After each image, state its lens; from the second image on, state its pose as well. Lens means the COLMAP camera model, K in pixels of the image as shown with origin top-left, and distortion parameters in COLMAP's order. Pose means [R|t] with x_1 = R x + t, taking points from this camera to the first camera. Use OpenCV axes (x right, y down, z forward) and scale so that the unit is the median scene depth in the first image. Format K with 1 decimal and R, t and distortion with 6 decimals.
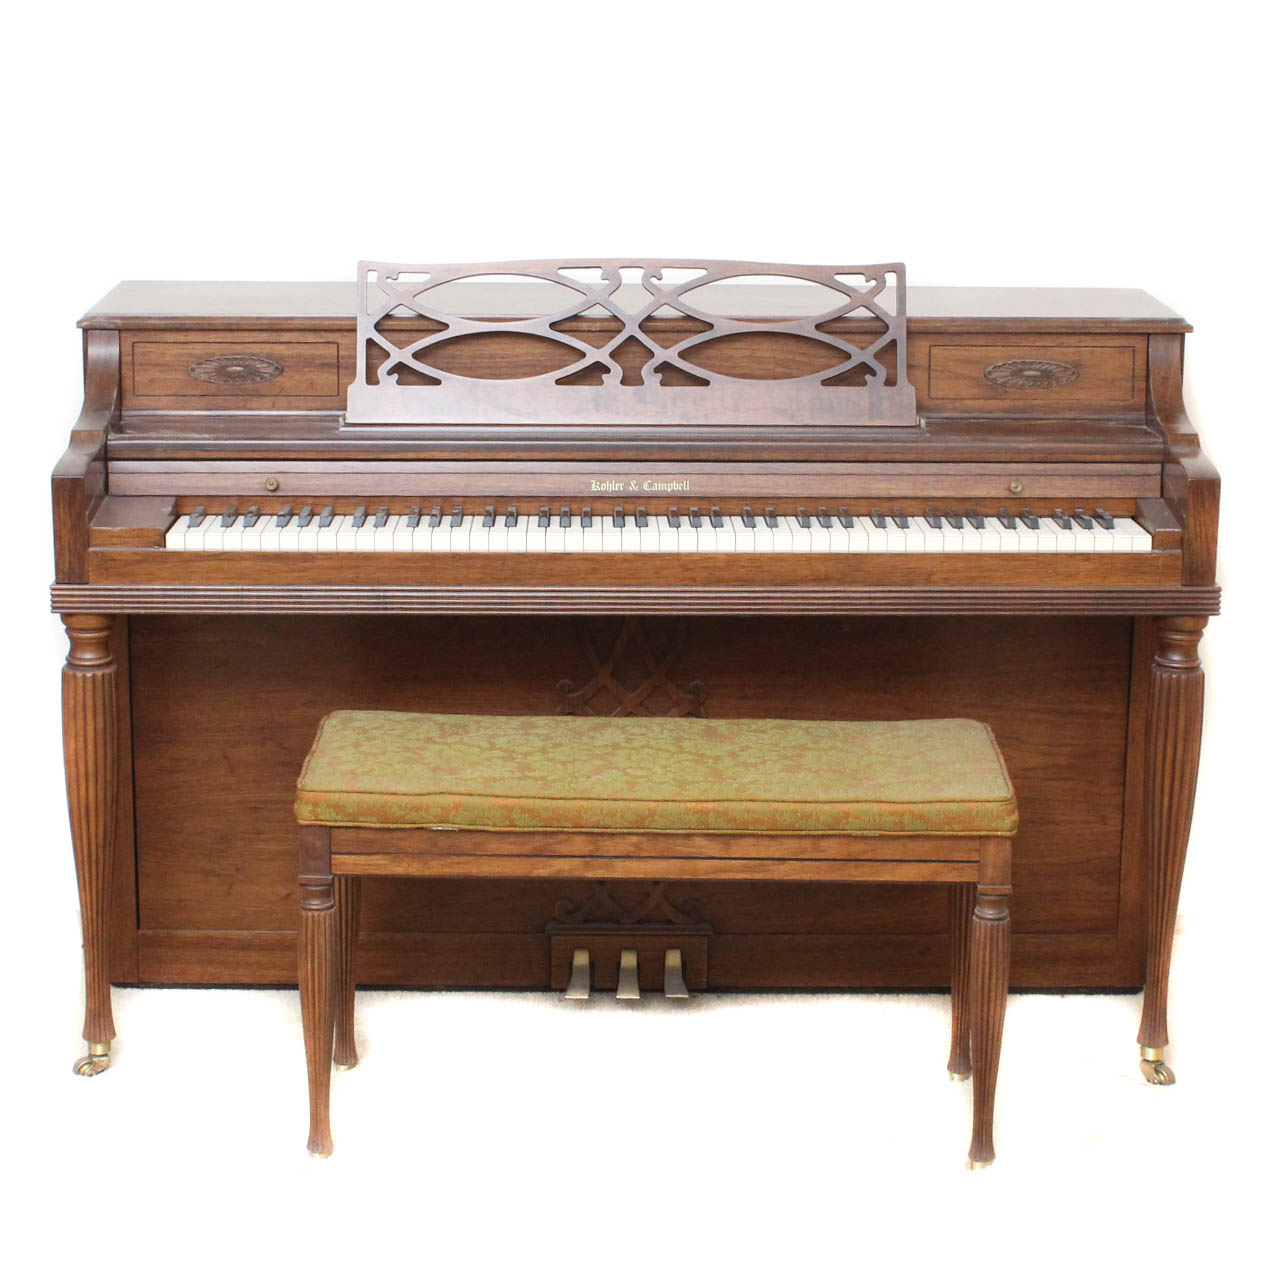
lens RADIAL K [[2943.9, 0, 607.1], [0, 2943.9, 616.4], [0, 0, 1]] dist [-0.082751, -0.362226]
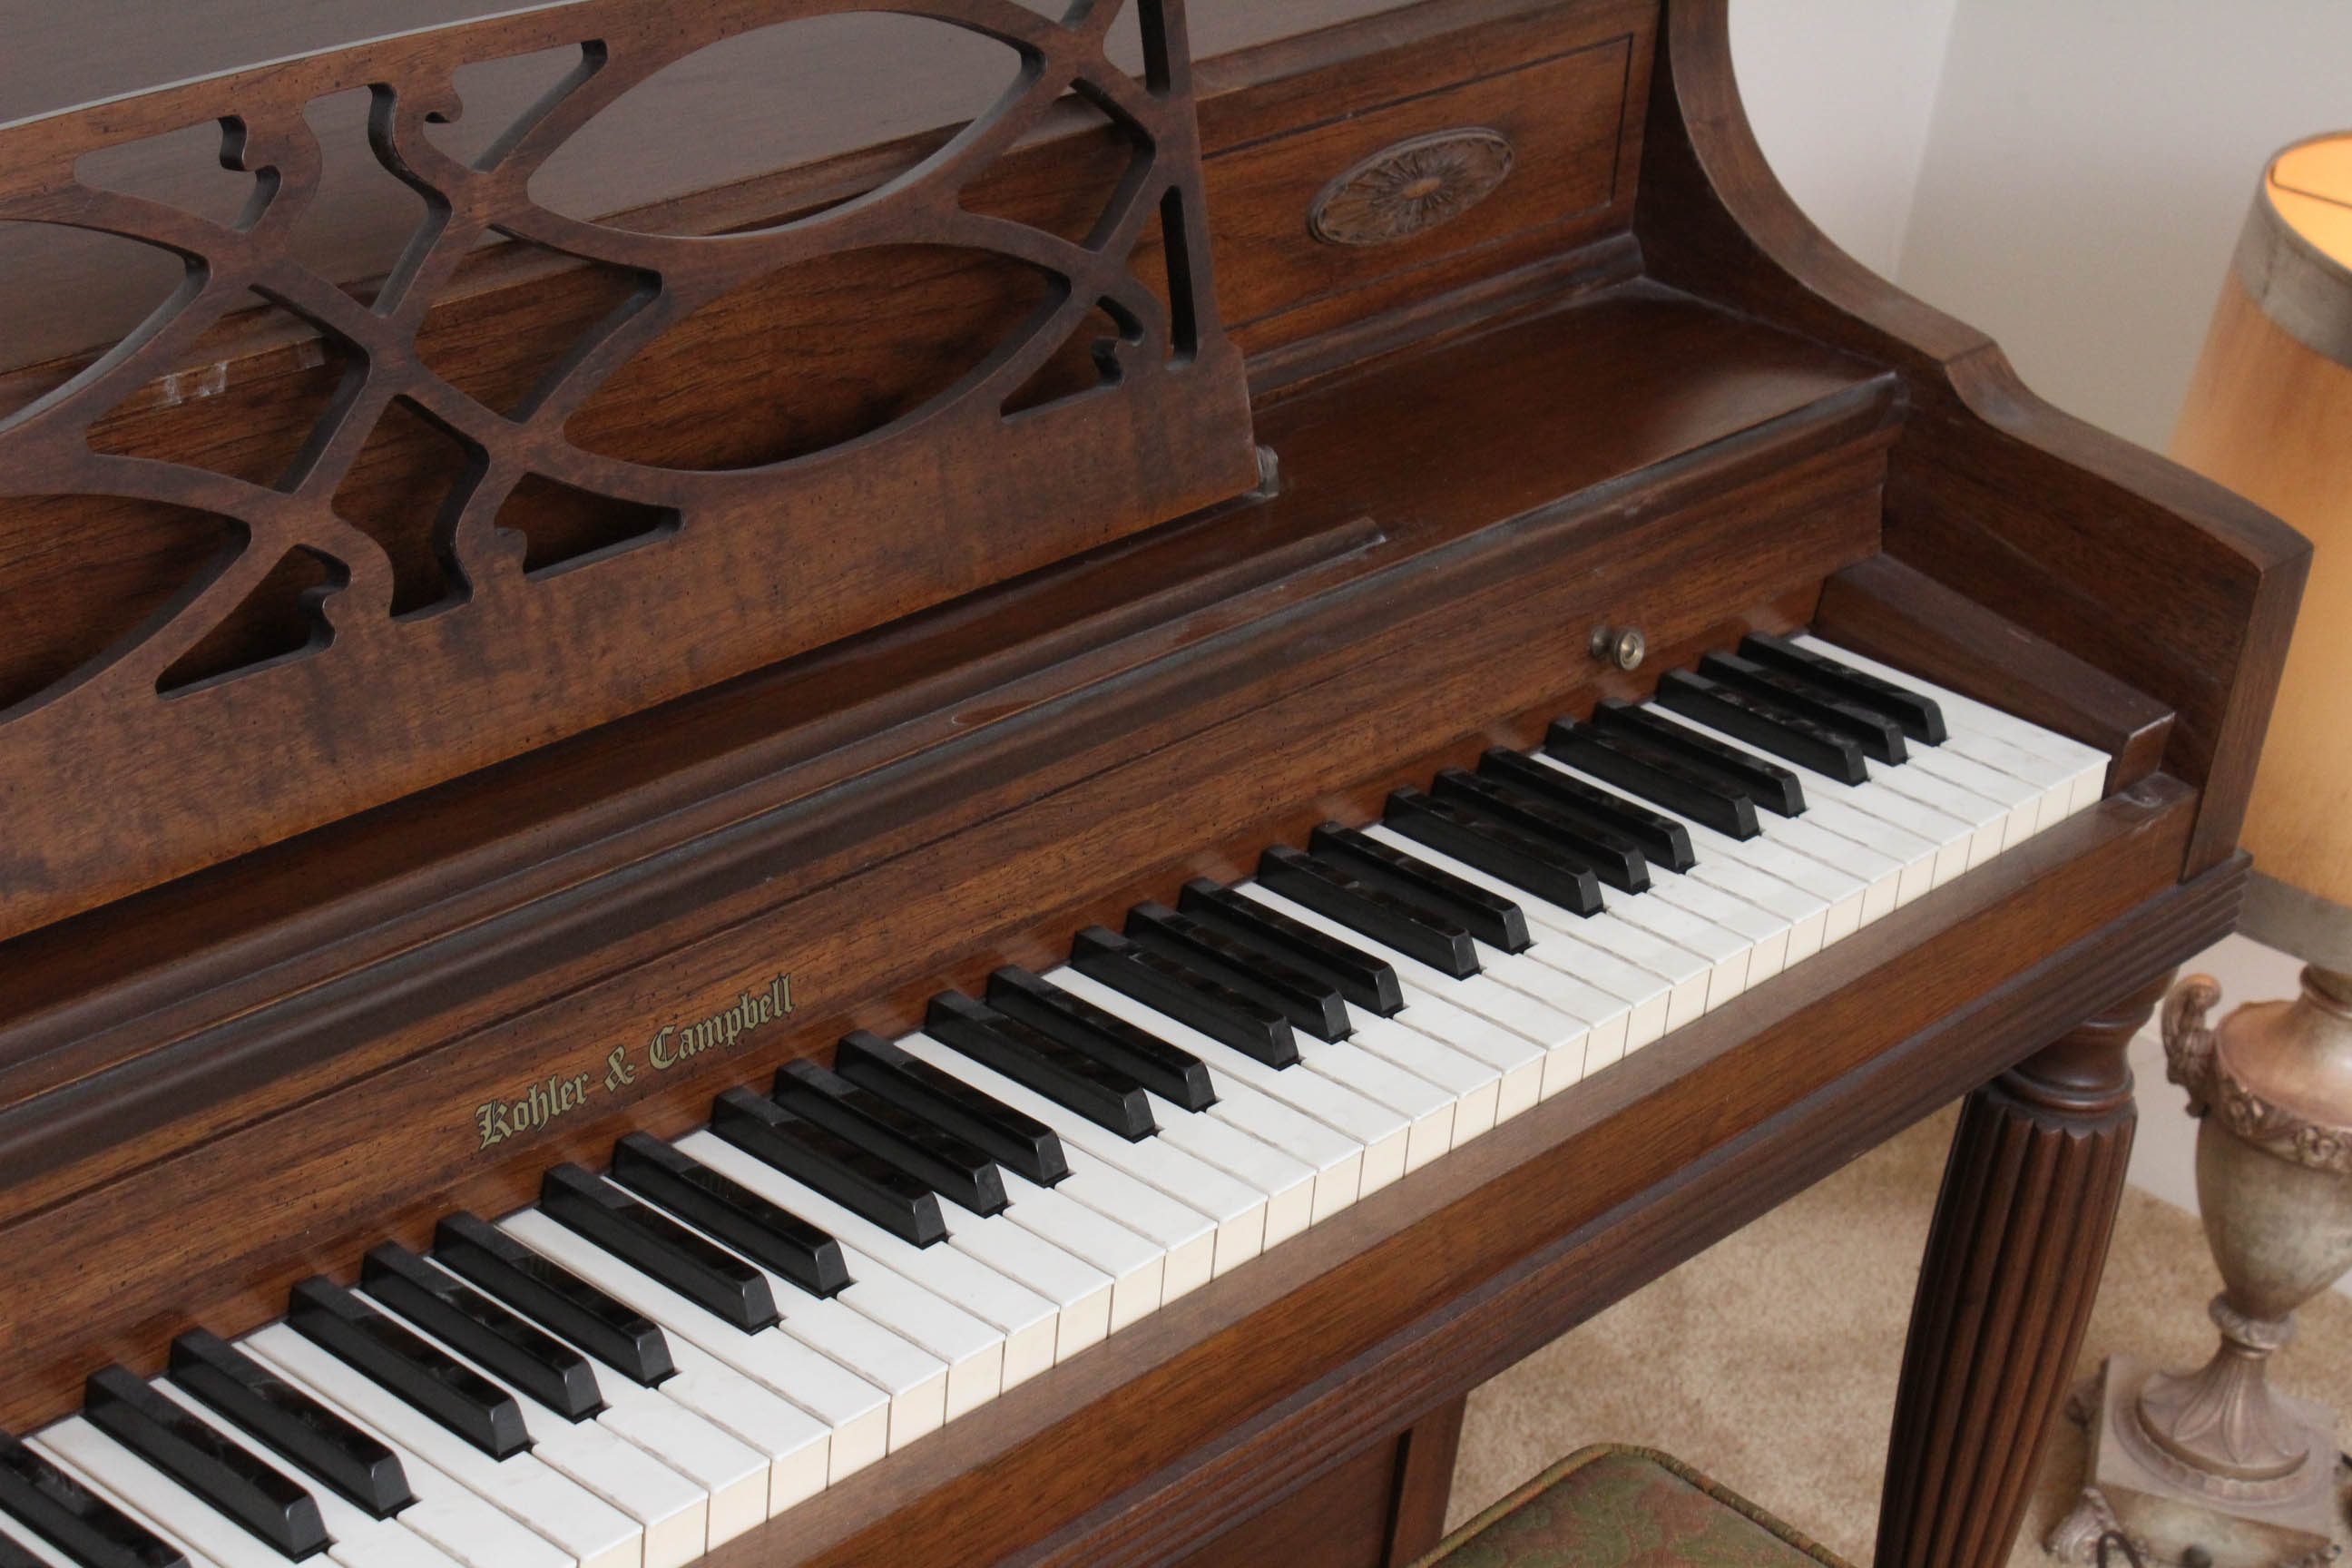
lens RADIAL K [[4643.1, 0, 1172.0], [0, 4643.1, 759.2], [0, 0, 1]] dist [0.030793, 0.050691]
pose [[0.667187, -0.278363, 0.690924, -0.209426], [0.059510, 0.944505, 0.323062, -0.184029], [-0.742509, -0.174426, 0.646727, 0.733268]]
